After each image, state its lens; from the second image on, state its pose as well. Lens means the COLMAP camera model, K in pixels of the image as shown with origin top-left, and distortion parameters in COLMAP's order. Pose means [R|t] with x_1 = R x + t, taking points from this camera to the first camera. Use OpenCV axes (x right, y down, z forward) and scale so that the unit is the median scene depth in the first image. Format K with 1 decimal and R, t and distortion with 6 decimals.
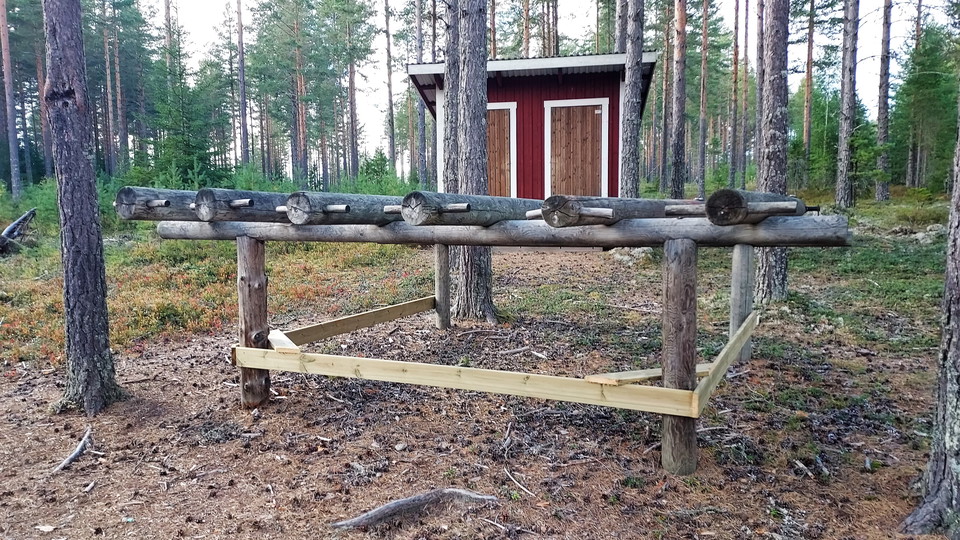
lens RADIAL K [[688.9, 0, 474.6], [0, 688.9, 286.2], [0, 0, 1]] dist [0.059837, -0.002201]
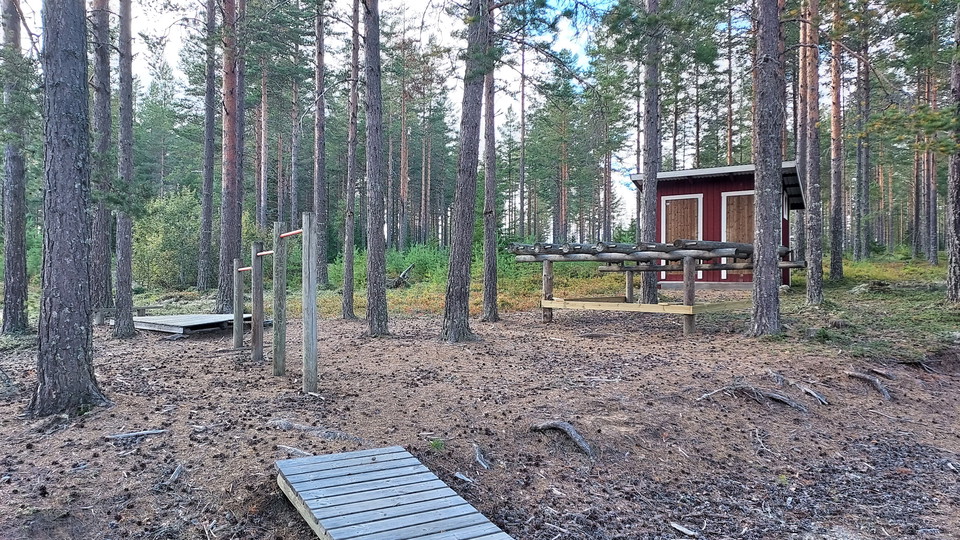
lens RADIAL K [[688.9, 0, 474.6], [0, 688.9, 286.2], [0, 0, 1]] dist [0.059837, -0.002201]
pose [[0.933950, 0.015881, -0.357051, 0.033856], [-0.051989, 0.994423, -0.091759, 0.026069], [0.353602, 0.104261, 0.929567, -0.144242]]
